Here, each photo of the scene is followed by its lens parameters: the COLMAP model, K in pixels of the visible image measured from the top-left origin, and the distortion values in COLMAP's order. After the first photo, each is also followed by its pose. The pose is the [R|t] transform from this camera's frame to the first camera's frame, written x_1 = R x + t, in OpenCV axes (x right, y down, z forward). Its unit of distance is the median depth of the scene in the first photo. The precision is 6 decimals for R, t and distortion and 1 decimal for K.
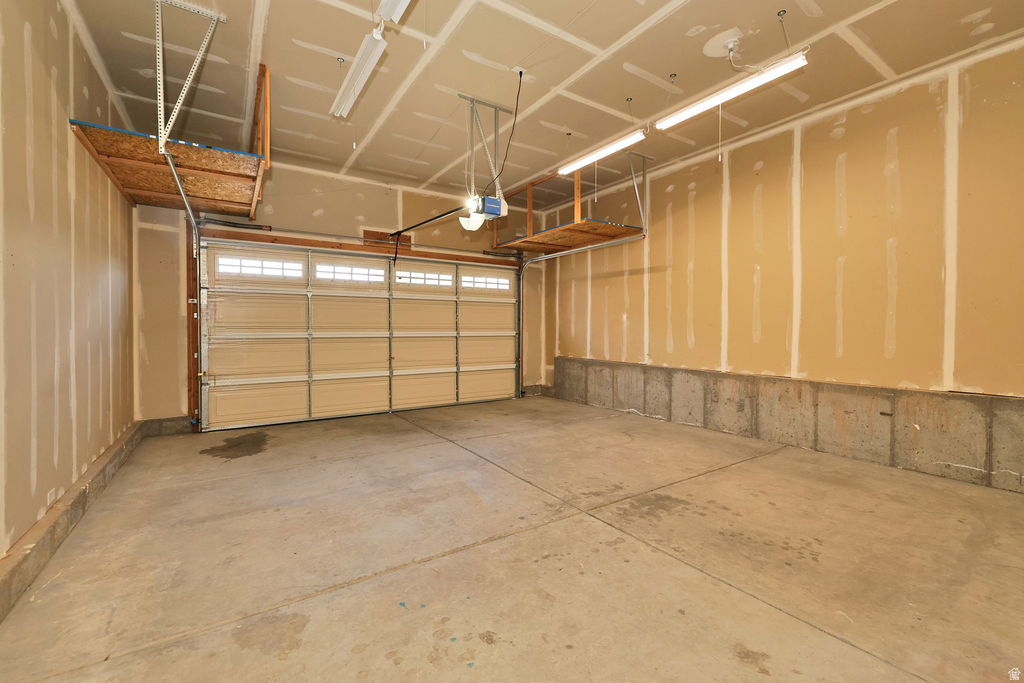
lens RADIAL K [[433.3, 0, 509.0], [0, 433.3, 333.4], [0, 0, 1]] dist [0.000281, -0.000001]
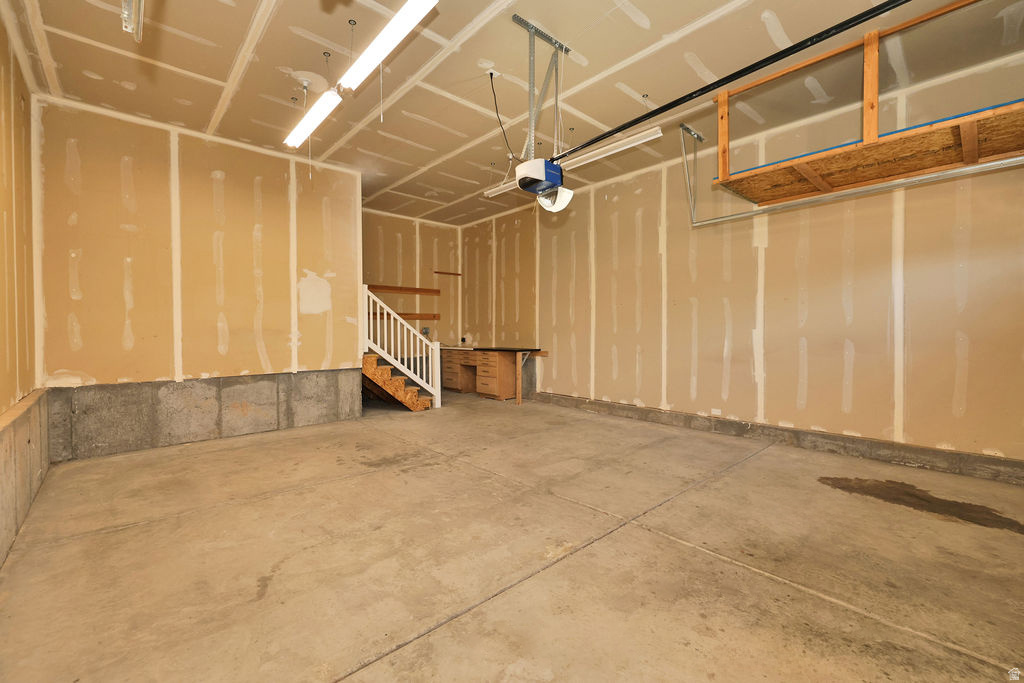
lens RADIAL K [[433.3, 0, 509.0], [0, 433.3, 333.4], [0, 0, 1]] dist [0.000281, -0.000001]
pose [[-0.987447, 0.005765, -0.157848, 0.164620], [0.003272, 0.999866, 0.016049, -0.019301], [0.157919, 0.015331, -0.987333, 2.216308]]
